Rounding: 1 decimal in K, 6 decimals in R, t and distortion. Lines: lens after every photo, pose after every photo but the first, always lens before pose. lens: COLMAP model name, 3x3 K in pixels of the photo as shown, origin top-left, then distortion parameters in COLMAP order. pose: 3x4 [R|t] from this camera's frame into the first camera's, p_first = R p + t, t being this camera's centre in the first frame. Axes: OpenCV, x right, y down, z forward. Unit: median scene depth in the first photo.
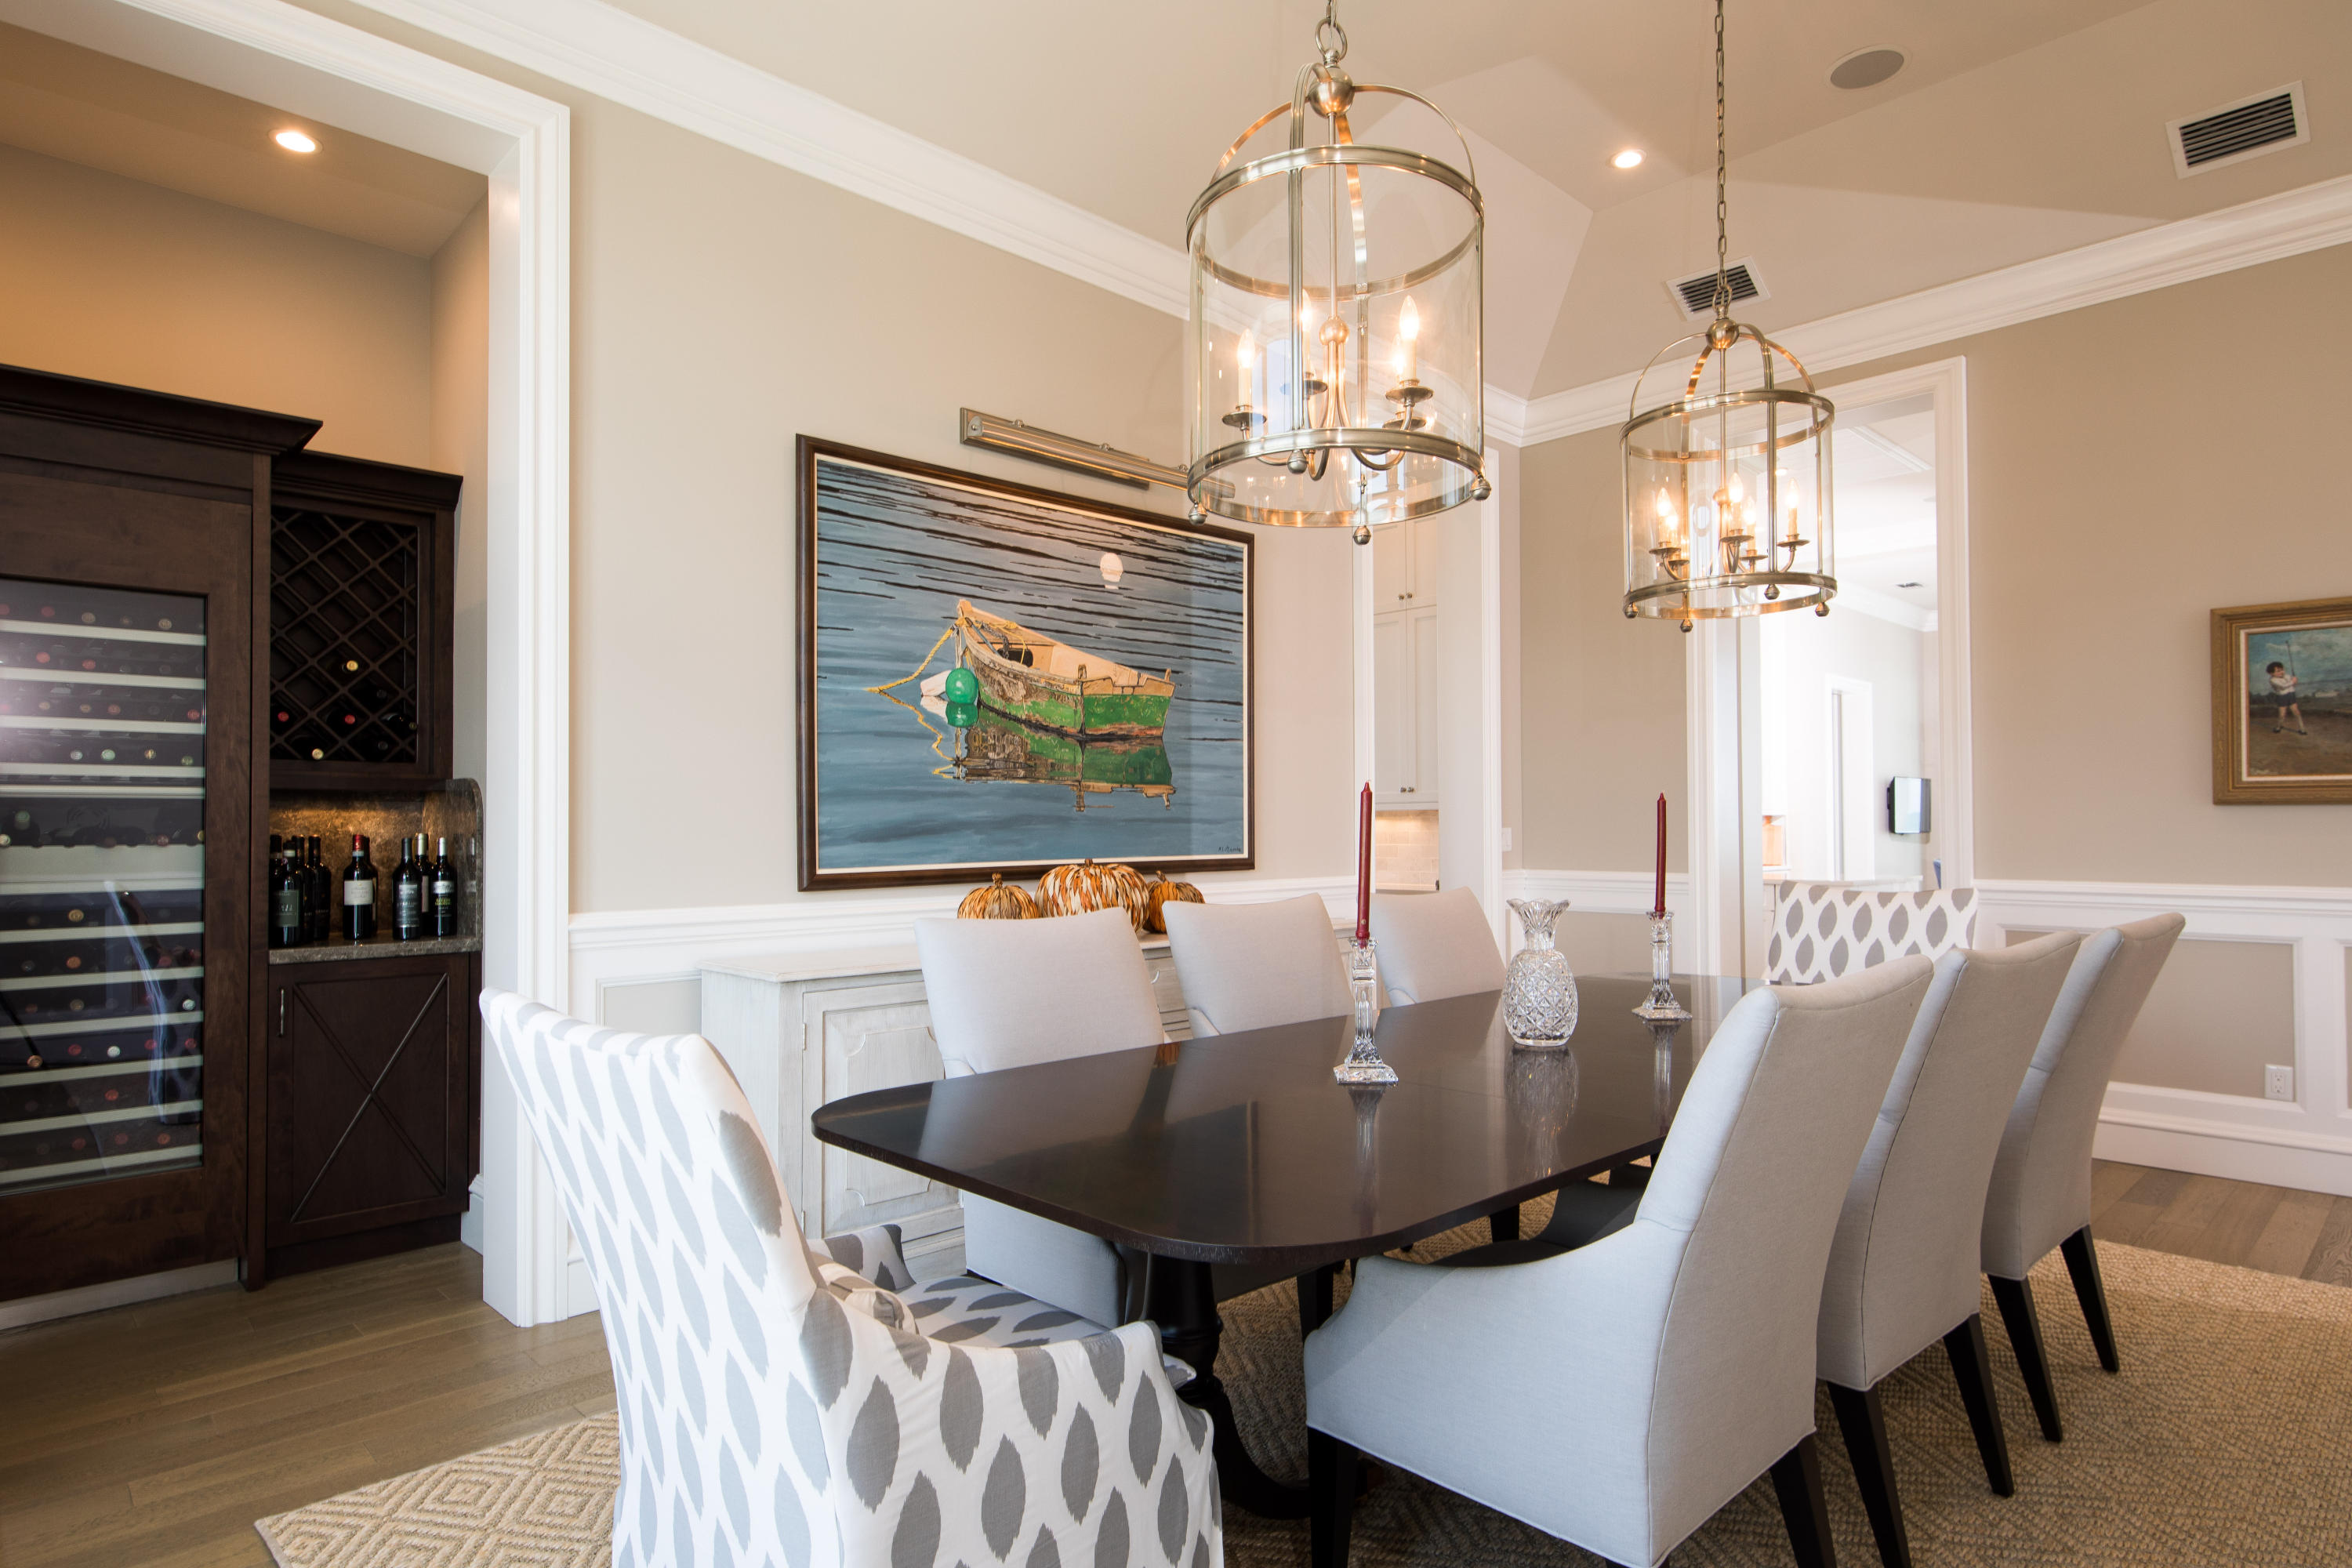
lens RADIAL K [[1303.7, 0, 1194.3], [0, 1303.7, 781.8], [0, 0, 1]] dist [0.039026, 0.000256]
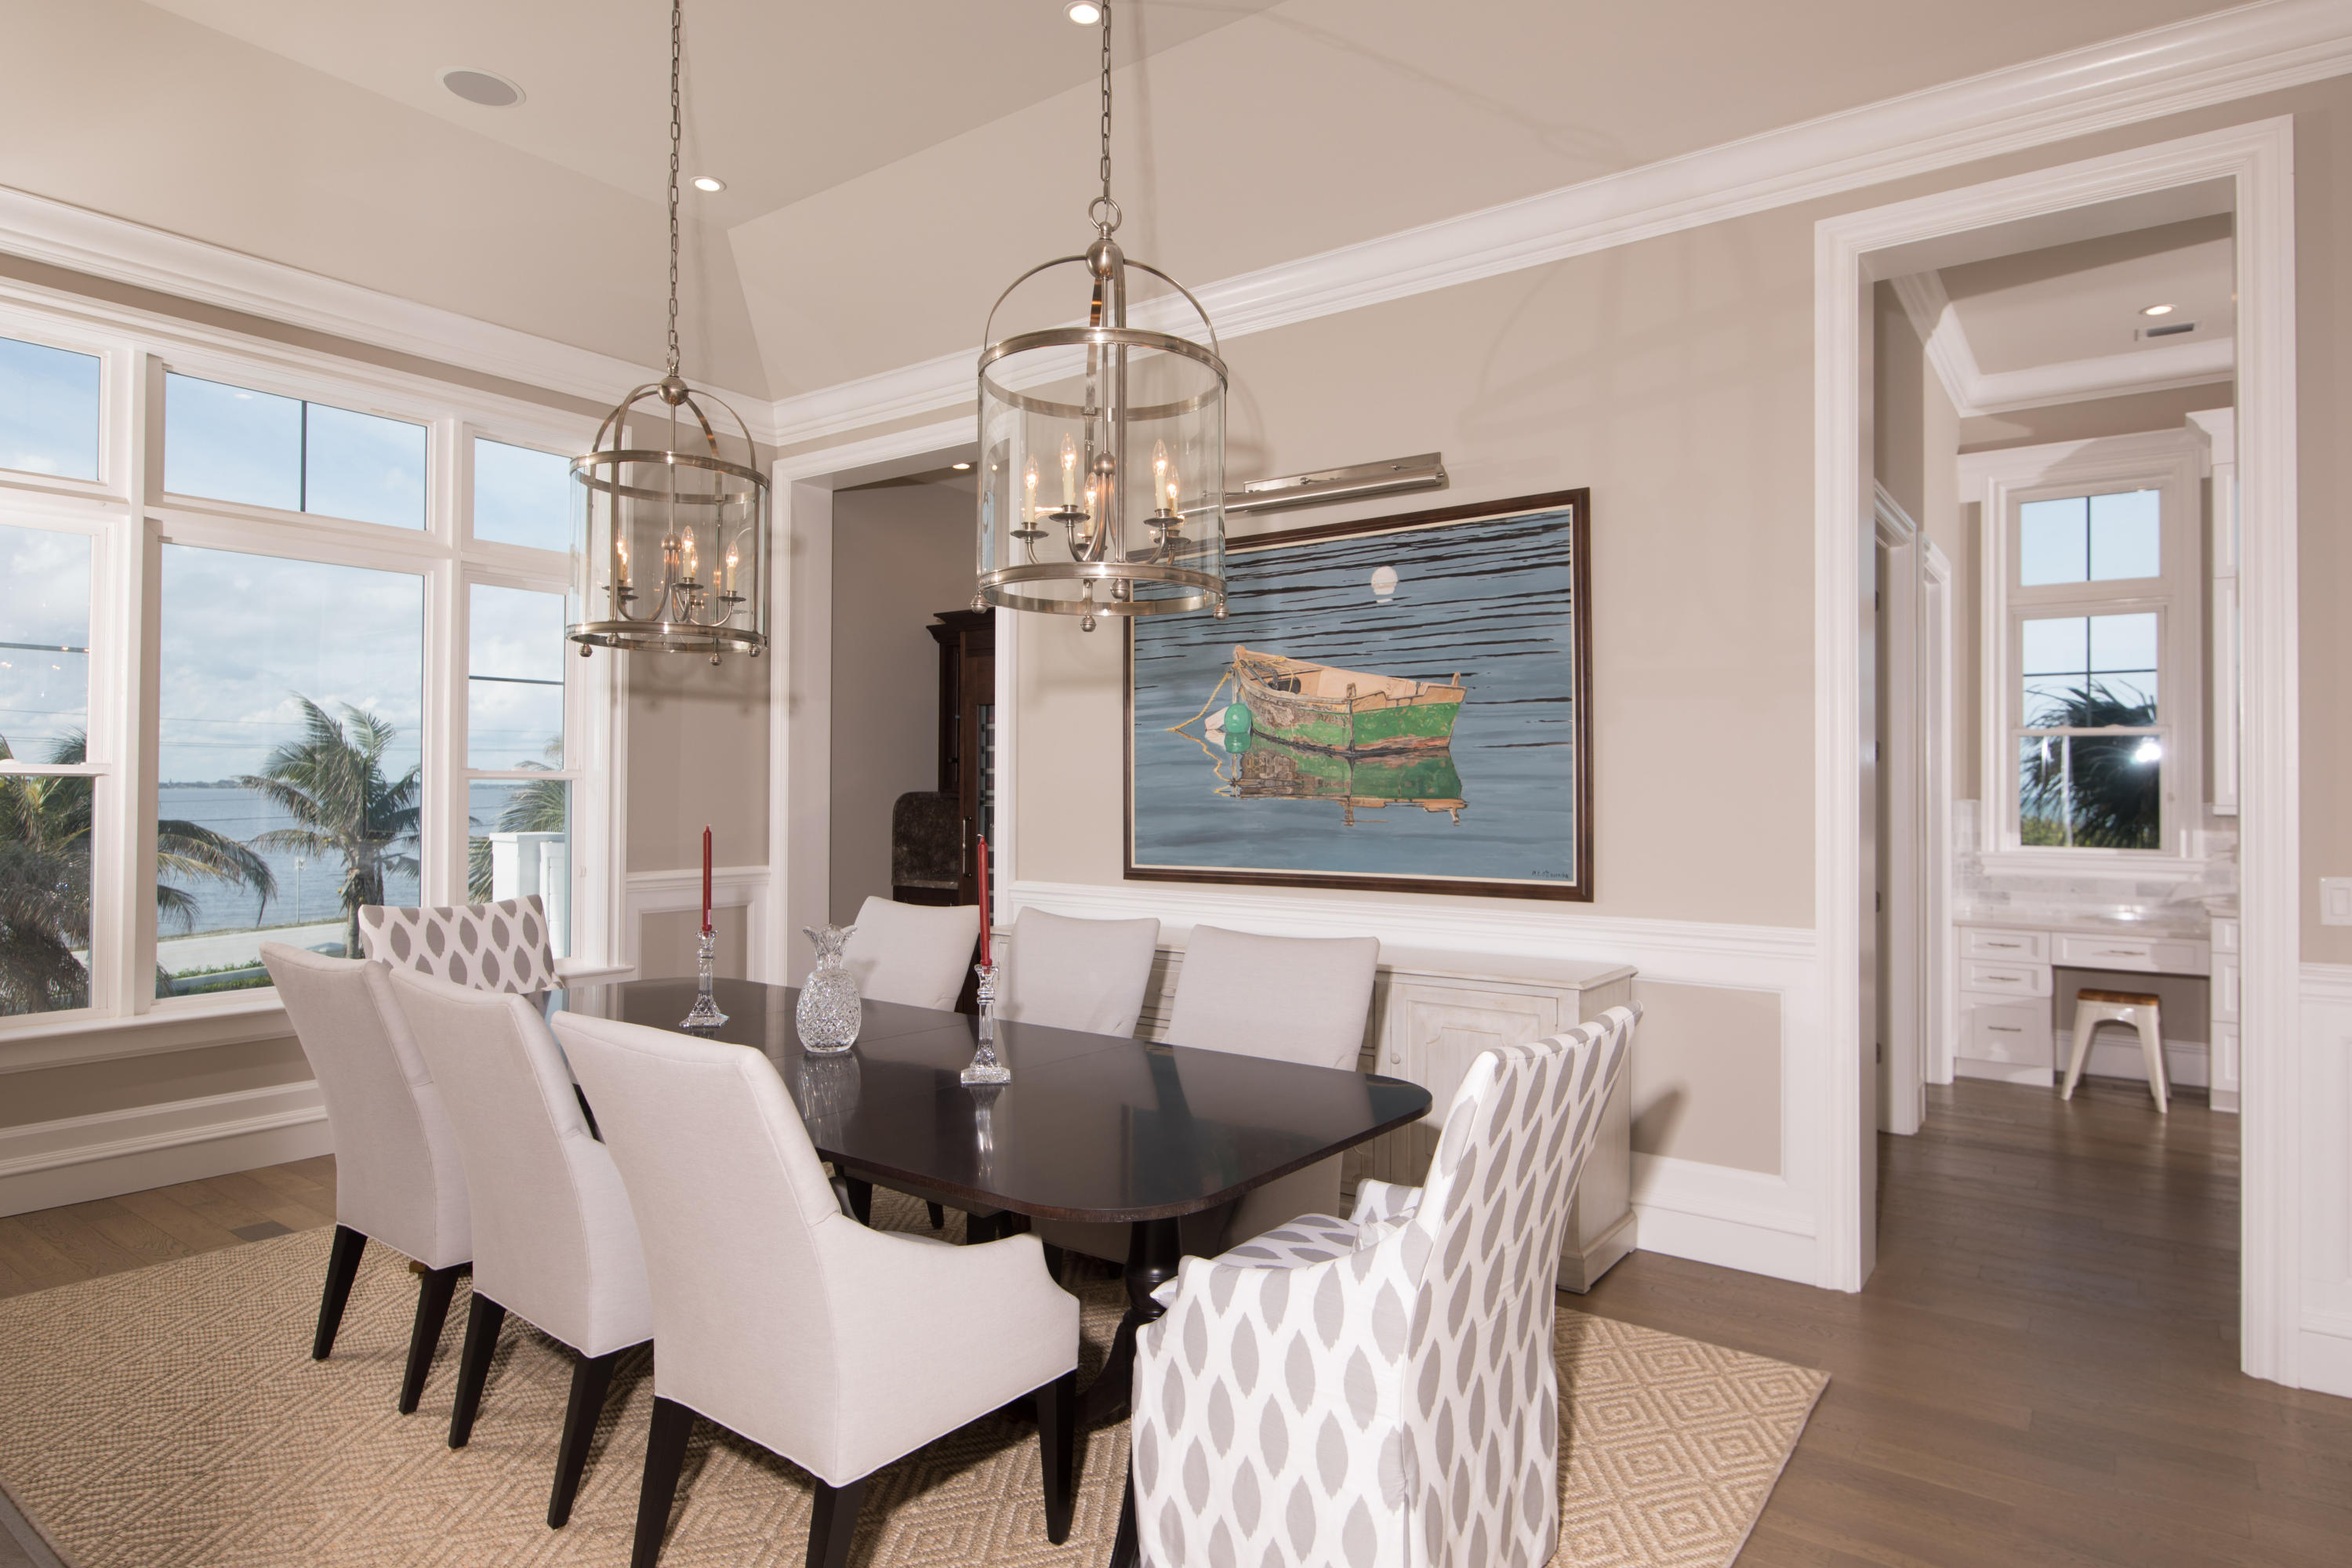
lens RADIAL K [[1303.7, 0, 1194.3], [0, 1303.7, 781.8], [0, 0, 1]] dist [0.039026, 0.000256]
pose [[0.165023, -0.016749, -0.986148, 0.918911], [0.016344, 0.999765, -0.014246, 0.000538], [0.986154, -0.013767, 0.165258, 0.712250]]
